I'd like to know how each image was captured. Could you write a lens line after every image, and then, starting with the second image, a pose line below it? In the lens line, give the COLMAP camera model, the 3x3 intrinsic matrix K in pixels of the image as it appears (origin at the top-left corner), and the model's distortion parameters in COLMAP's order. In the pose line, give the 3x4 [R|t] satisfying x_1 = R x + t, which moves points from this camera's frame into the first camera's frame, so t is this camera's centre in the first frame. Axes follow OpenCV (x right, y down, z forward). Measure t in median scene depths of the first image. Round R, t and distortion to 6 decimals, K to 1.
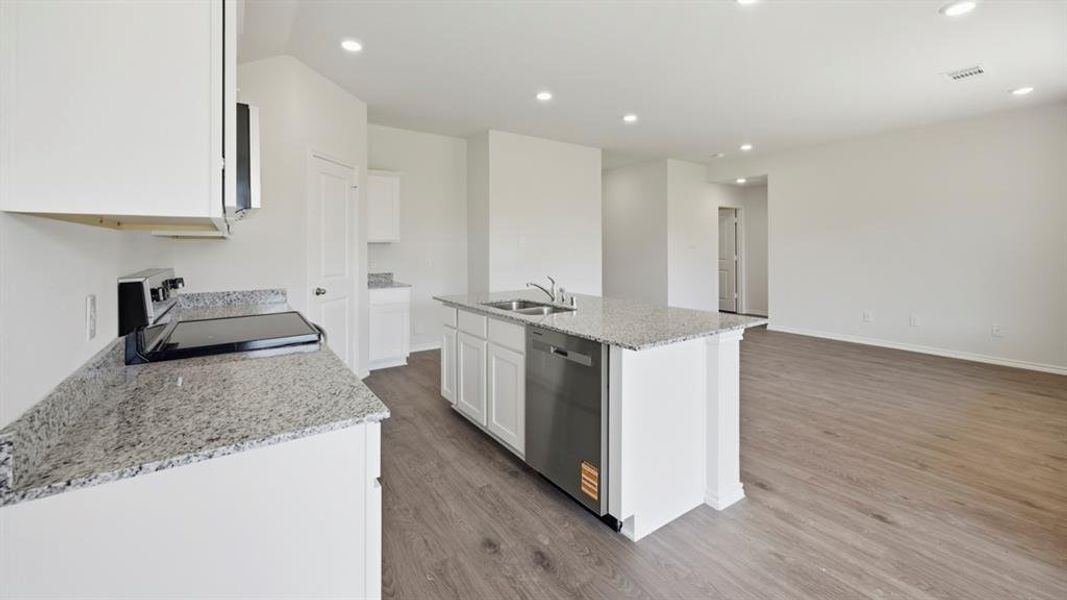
lens RADIAL K [[429.2, 0, 540.0], [0, 429.2, 239.4], [0, 0, 1]] dist [-0.000775, 0.000395]
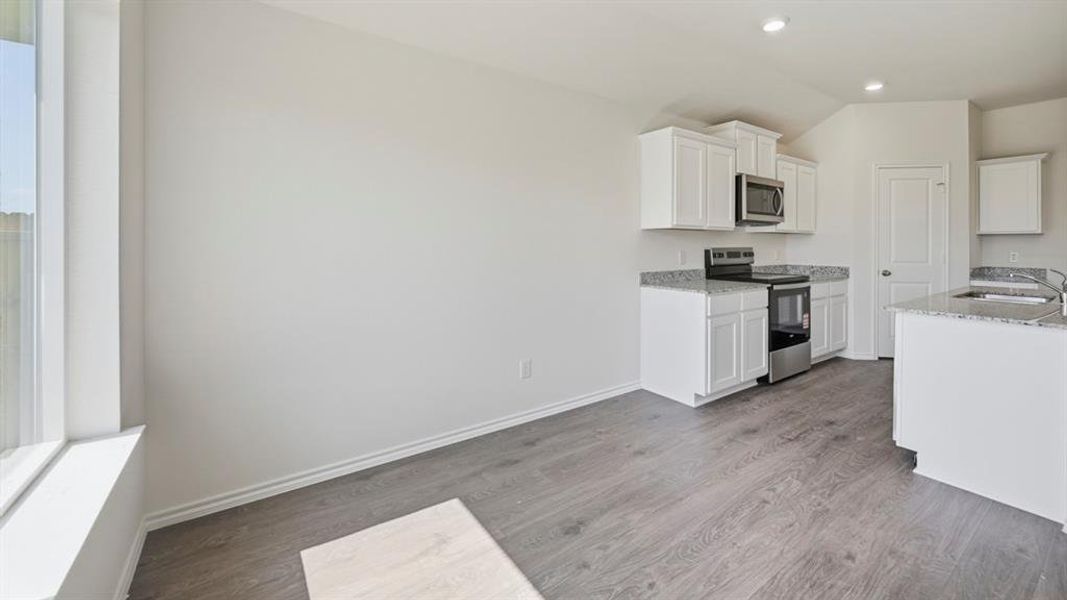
lens RADIAL K [[429.2, 0, 532.6], [0, 429.2, 239.9], [0, 0, 1]] dist [-0.000775, 0.000395]
pose [[-0.015194, -0.005007, -0.999872, 1.017130], [0.011872, 0.999916, -0.005187, 0.021005], [0.999814, -0.011949, -0.015133, -0.049384]]
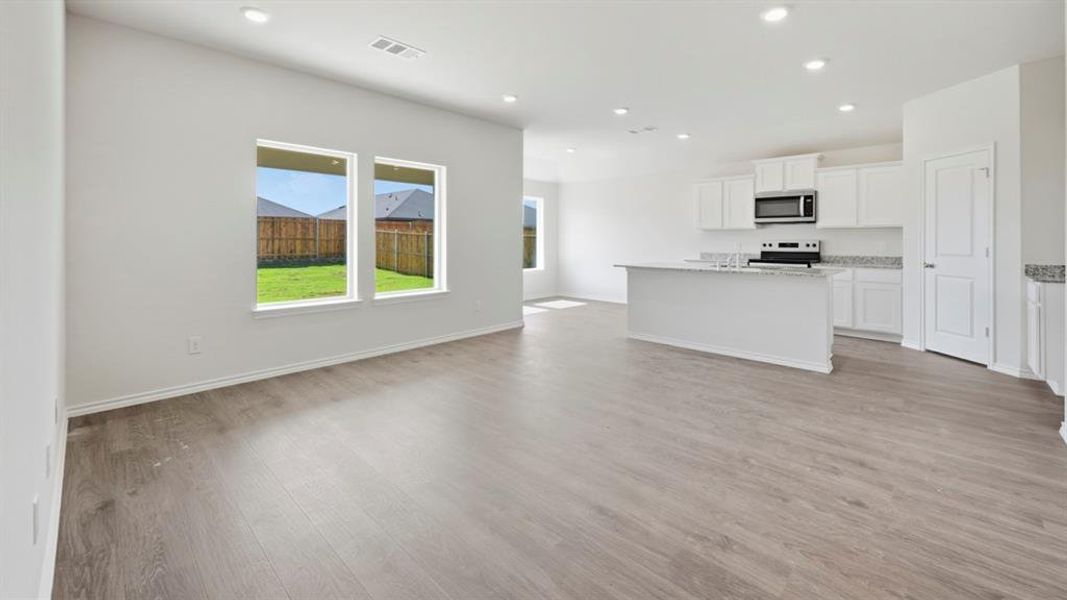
lens RADIAL K [[429.2, 0, 543.9], [0, 429.2, 240.4], [0, 0, 1]] dist [-0.000775, 0.000395]
pose [[-0.980021, 0.000843, -0.198890, 1.126839], [0.003804, 0.999888, -0.014506, 0.078840], [0.198856, -0.014972, -0.979914, 2.621760]]
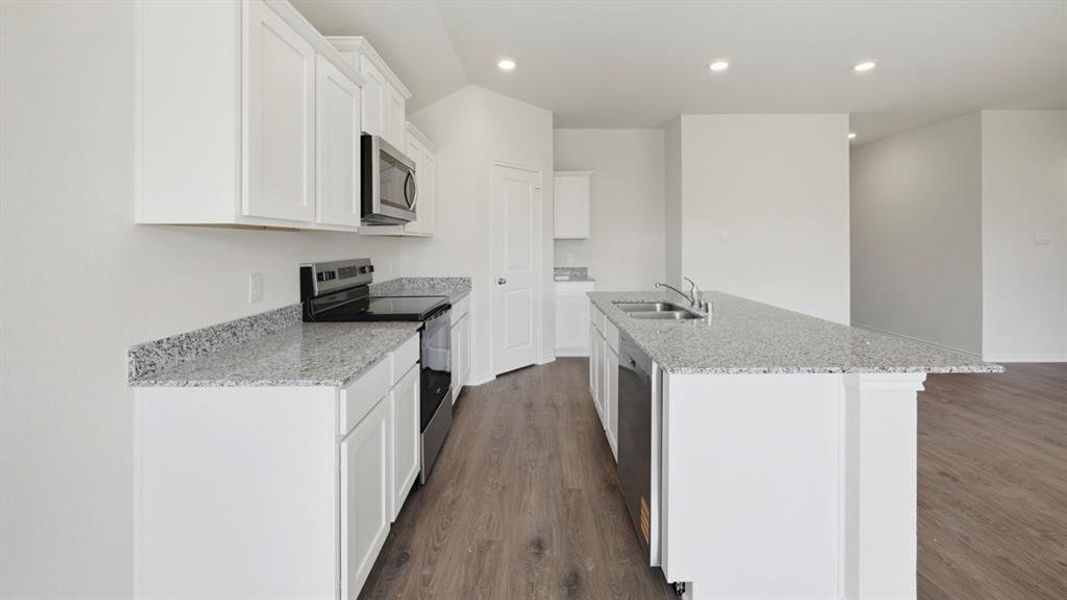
lens RADIAL K [[429.2, 0, 538.1], [0, 429.2, 239.0], [0, 0, 1]] dist [-0.000775, 0.000395]
pose [[0.815747, -0.005907, -0.578379, 0.311294], [0.010416, 0.999936, 0.004479, 0.003416], [0.578315, -0.009678, 0.815756, 0.139584]]
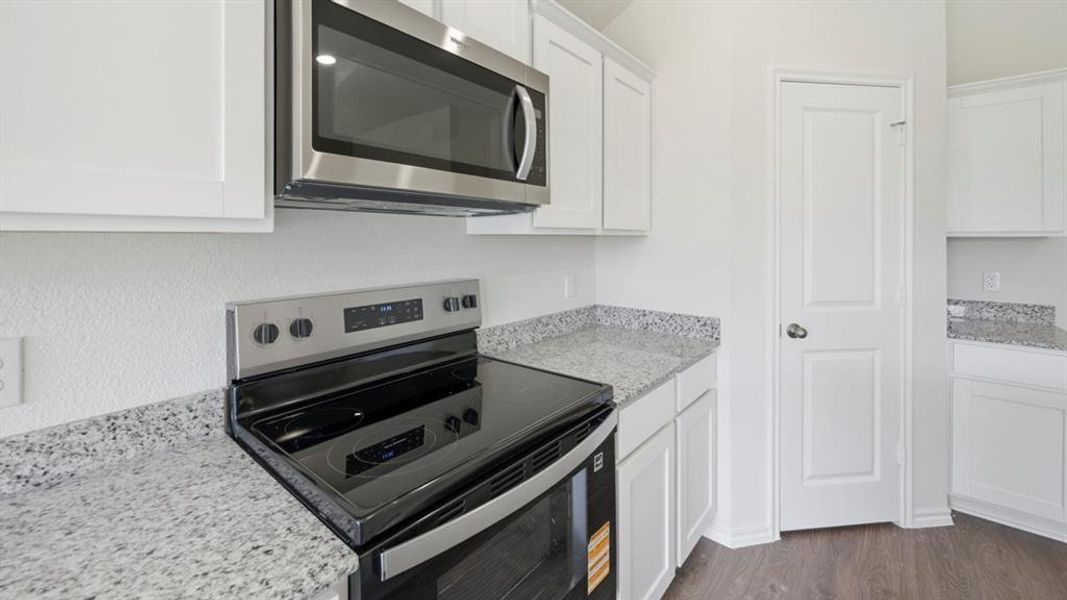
lens RADIAL K [[429.2, 0, 538.7], [0, 429.2, 230.7], [0, 0, 1]] dist [-0.000775, 0.000395]
pose [[0.253086, -0.012524, -0.967363, -0.094037], [0.014827, 0.999849, -0.009066, -0.005709], [0.967330, -0.012049, 0.253234, 0.712786]]
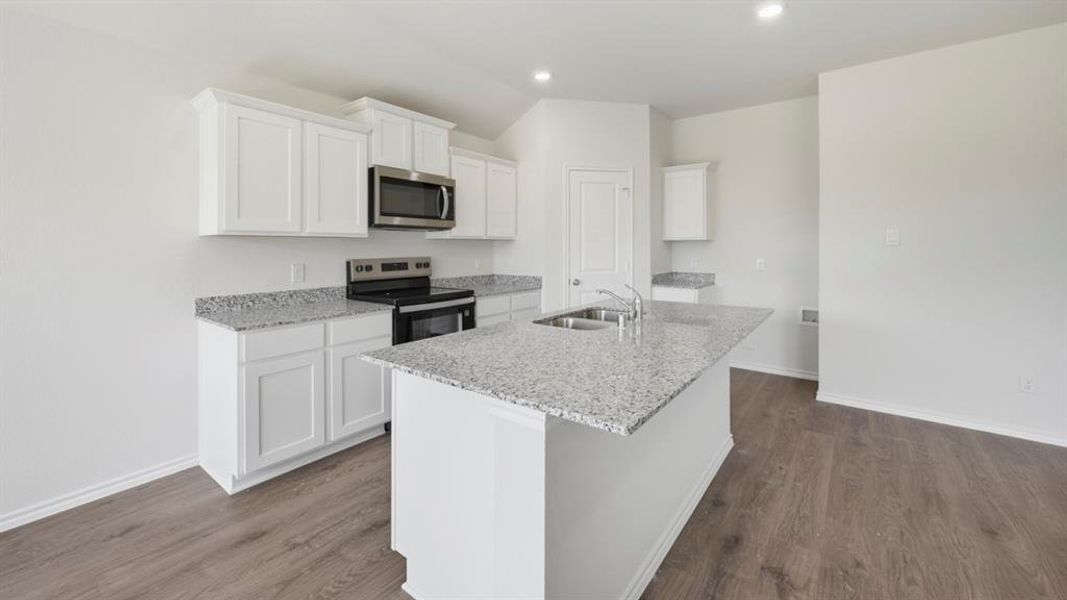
lens RADIAL K [[429.2, 0, 538.0], [0, 429.2, 241.6], [0, 0, 1]] dist [-0.000775, 0.000395]
pose [[0.295911, -0.005761, -0.955198, 0.779836], [0.015508, 0.999879, -0.001226, 0.009732], [0.955090, -0.014451, 0.295965, 0.700357]]
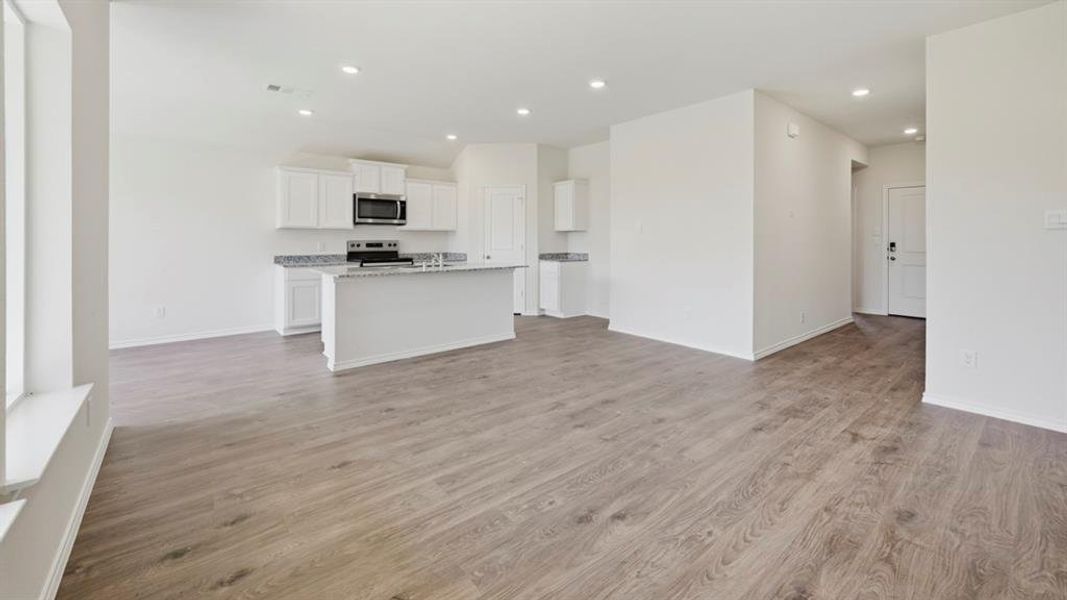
lens RADIAL K [[429.2, 0, 549.7], [0, 429.2, 244.4], [0, 0, 1]] dist [-0.000775, 0.000395]
pose [[0.069999, 0.019018, -0.997366, 1.880346], [0.013465, 0.999709, 0.020007, 0.038550], [0.997456, -0.014830, 0.069722, 1.478323]]
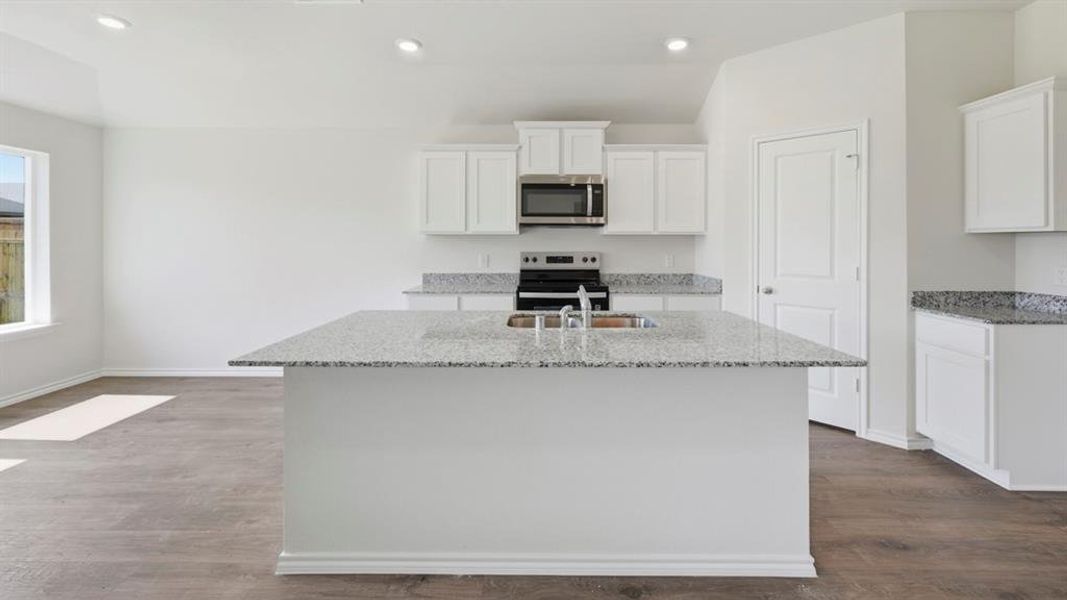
lens RADIAL K [[429.2, 0, 532.8], [0, 429.2, 244.3], [0, 0, 1]] dist [-0.000775, 0.000395]
pose [[-0.597392, 0.006344, -0.801925, 0.661858], [0.012874, 0.999916, -0.001681, 0.024793], [0.801846, -0.011328, -0.597423, 1.479122]]
